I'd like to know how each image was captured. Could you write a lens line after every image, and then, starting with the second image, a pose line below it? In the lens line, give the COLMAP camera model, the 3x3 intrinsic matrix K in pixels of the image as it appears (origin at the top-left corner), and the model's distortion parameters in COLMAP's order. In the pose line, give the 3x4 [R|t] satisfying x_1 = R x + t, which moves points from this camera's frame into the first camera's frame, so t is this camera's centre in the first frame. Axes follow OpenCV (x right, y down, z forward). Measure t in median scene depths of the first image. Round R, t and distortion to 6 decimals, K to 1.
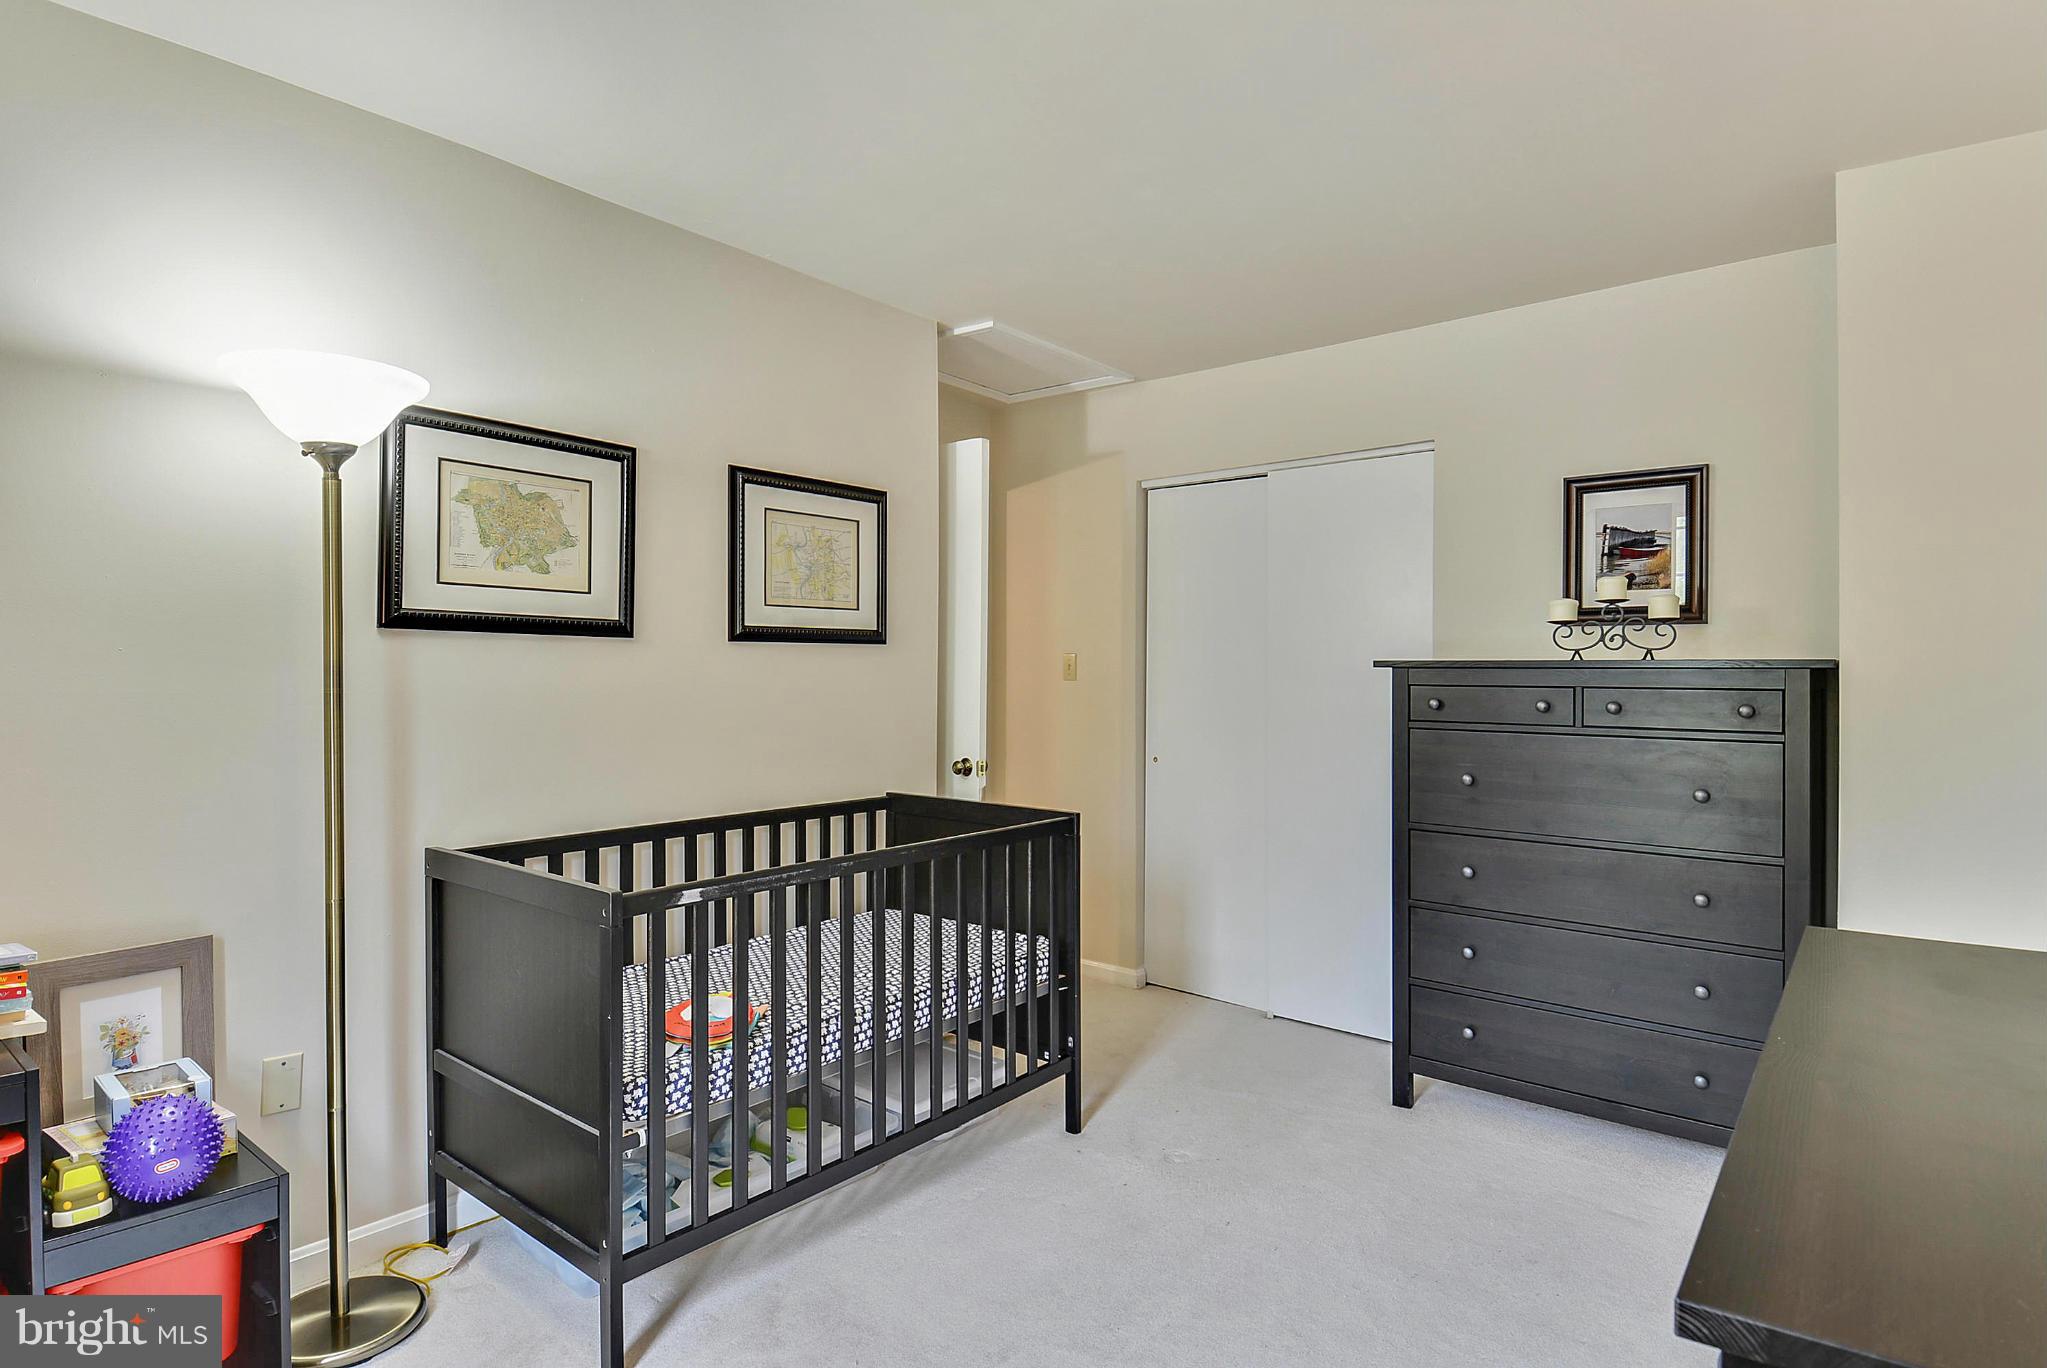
lens RADIAL K [[1080.9, 0, 1020.2], [0, 1080.9, 680.7], [0, 0, 1]] dist [-0.003549, -0.010996]
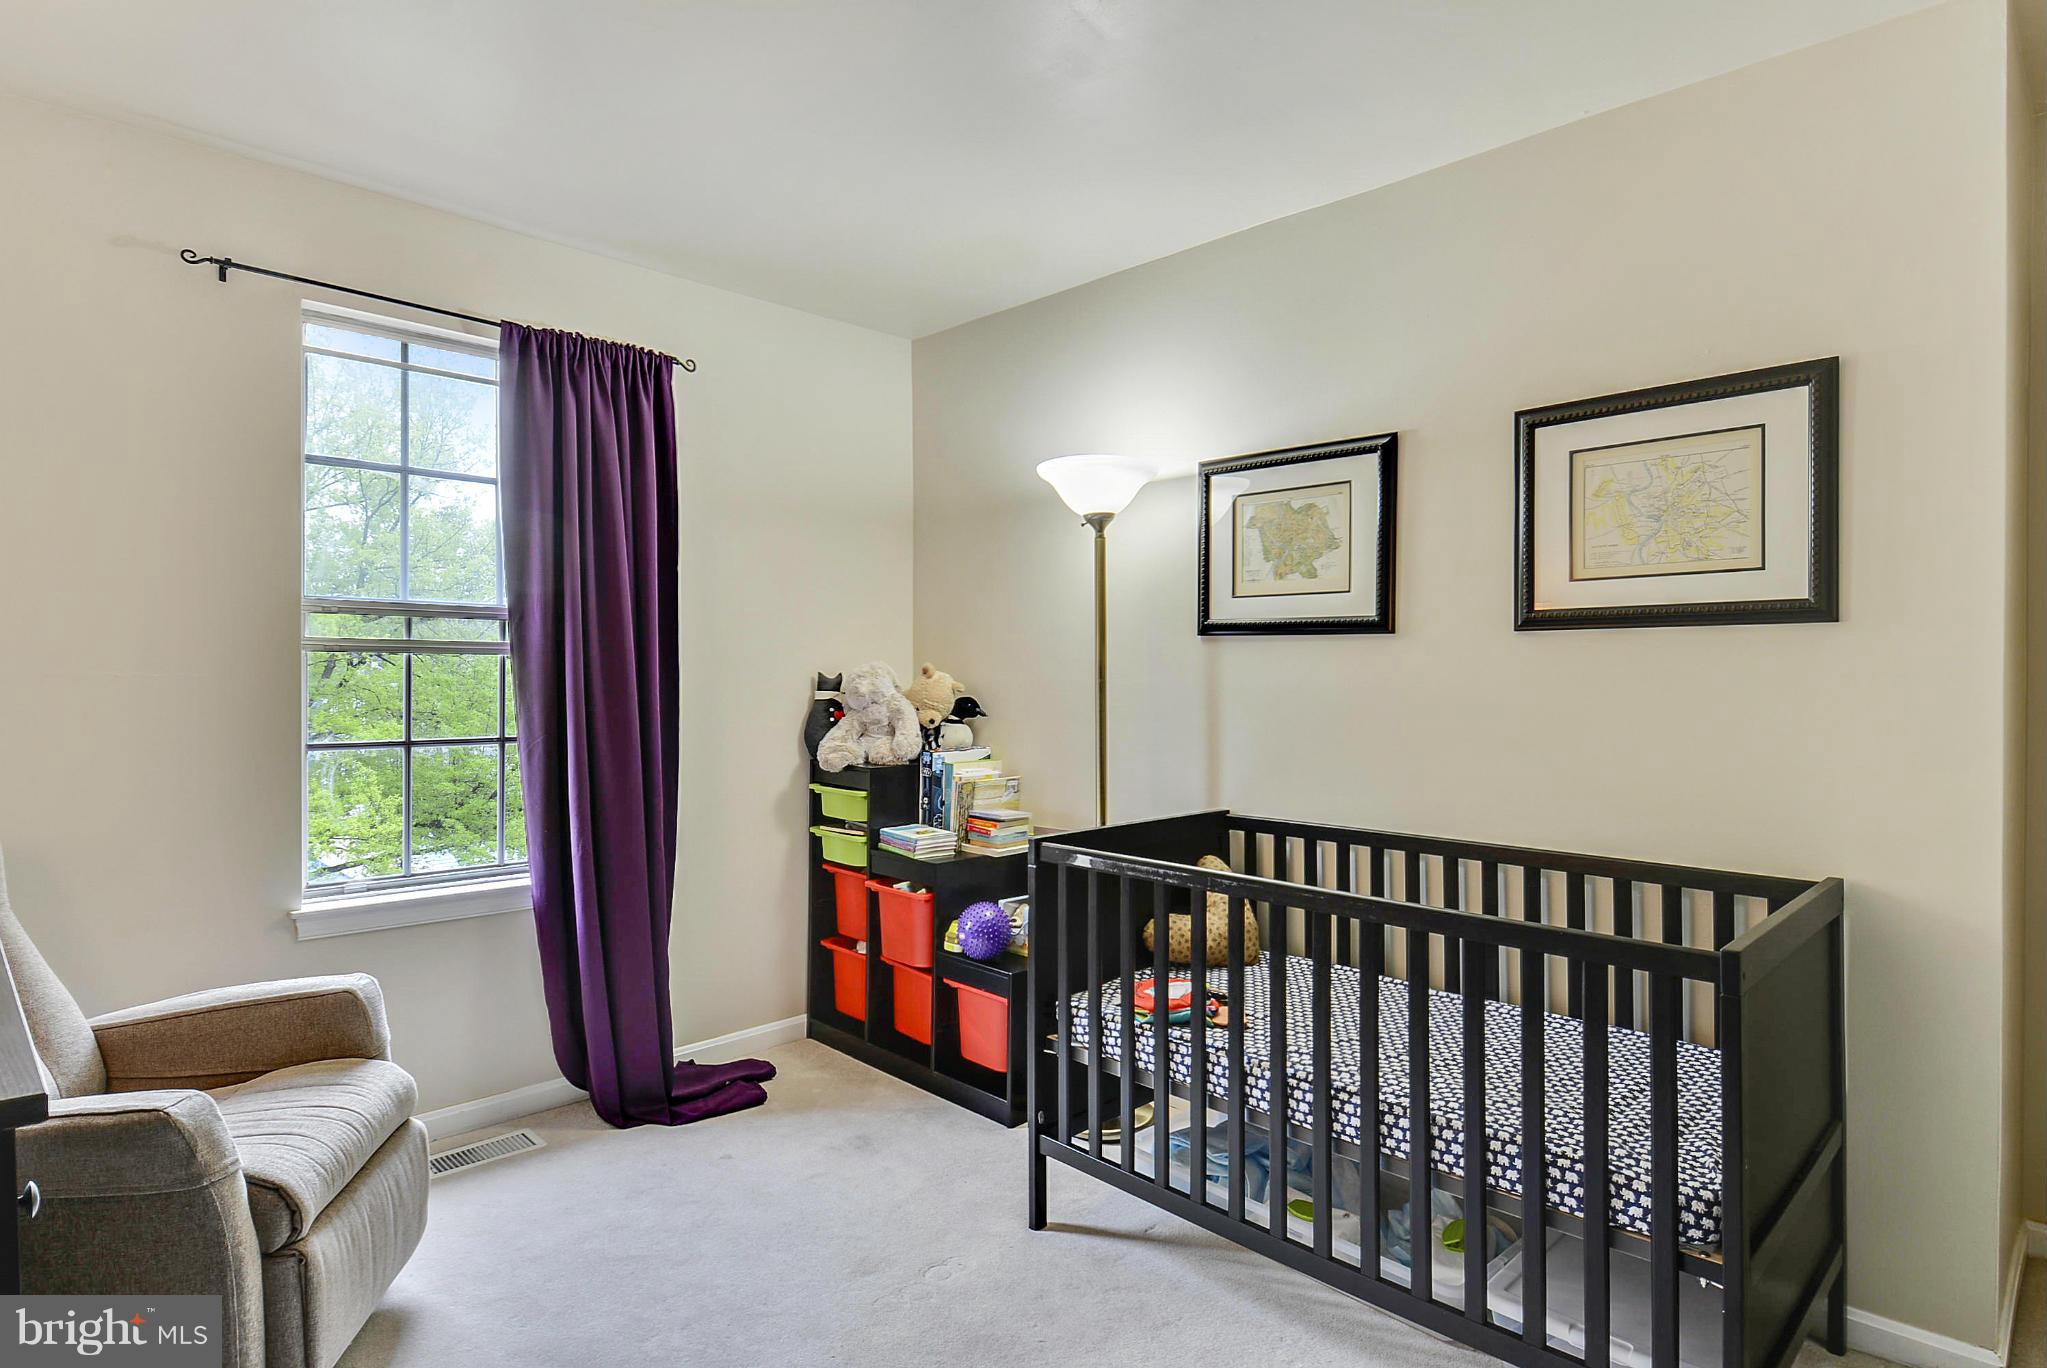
lens RADIAL K [[1080.9, 0, 1029.3], [0, 1080.9, 690.2], [0, 0, 1]] dist [-0.003549, -0.010996]
pose [[-0.104258, 0.015022, -0.994437, 0.617128], [-0.005924, 0.999859, 0.015725, -0.002943], [0.994533, 0.007530, -0.104154, 0.779878]]
